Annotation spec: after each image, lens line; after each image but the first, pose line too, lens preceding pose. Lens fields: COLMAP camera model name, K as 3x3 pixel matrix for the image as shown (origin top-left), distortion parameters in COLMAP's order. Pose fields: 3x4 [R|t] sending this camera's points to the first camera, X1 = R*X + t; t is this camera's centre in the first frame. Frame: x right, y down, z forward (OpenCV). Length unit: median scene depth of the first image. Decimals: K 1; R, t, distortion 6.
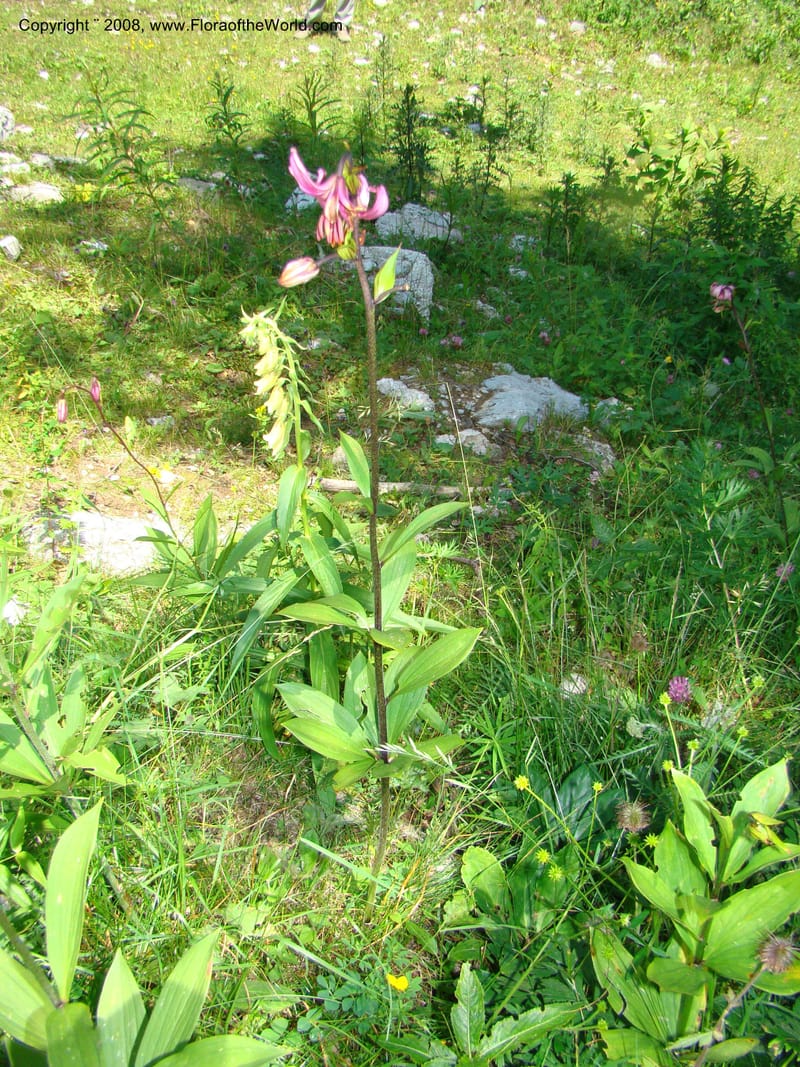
lens RADIAL K [[993.6, 0, 401.3], [0, 993.6, 532.2], [0, 0, 1]] dist [-0.179312, 0.124593]
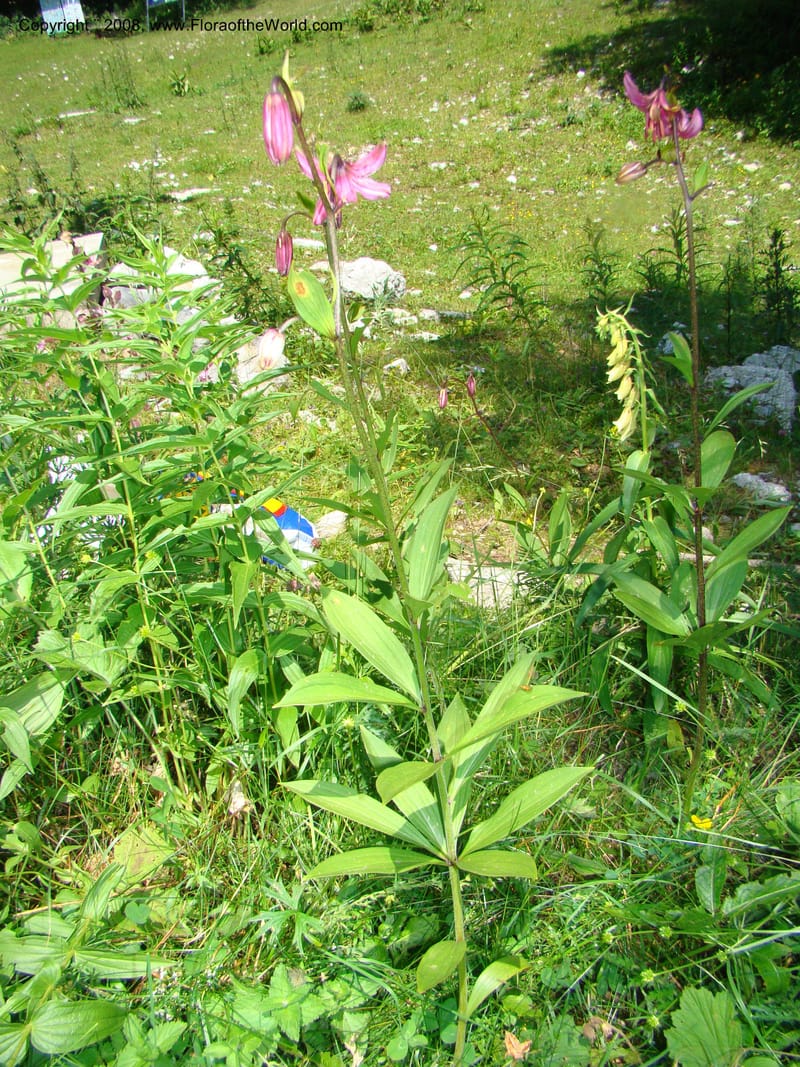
lens RADIAL K [[993.6, 0, 401.3], [0, 993.6, 532.2], [0, 0, 1]] dist [-0.179312, 0.124593]
pose [[0.933287, 0.019818, -0.358585, 0.015028], [-0.079178, 0.985262, -0.151621, 0.078417], [0.350296, 0.169898, 0.921101, -0.040378]]
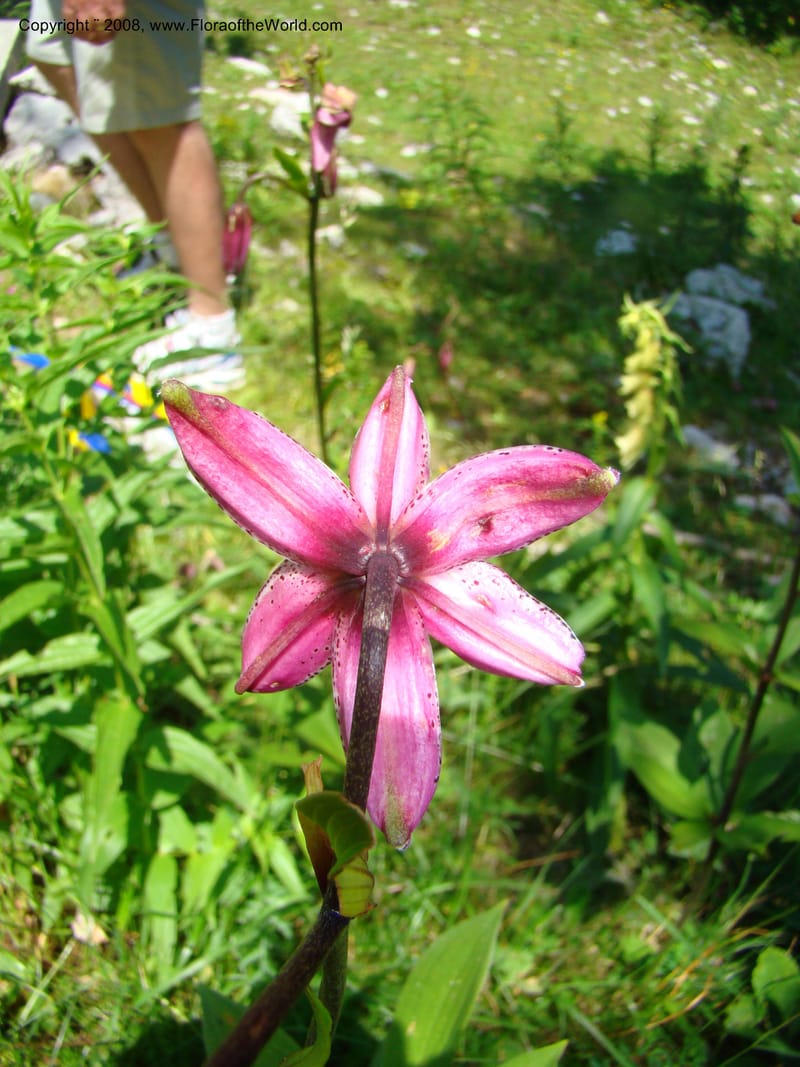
lens RADIAL K [[993.6, 0, 401.3], [0, 993.6, 532.2], [0, 0, 1]] dist [-0.179312, 0.124593]
pose [[0.950765, 0.197766, -0.238611, -0.034171], [-0.207863, 0.977998, -0.017661, 0.015331], [0.229868, 0.066390, 0.970955, 0.029640]]
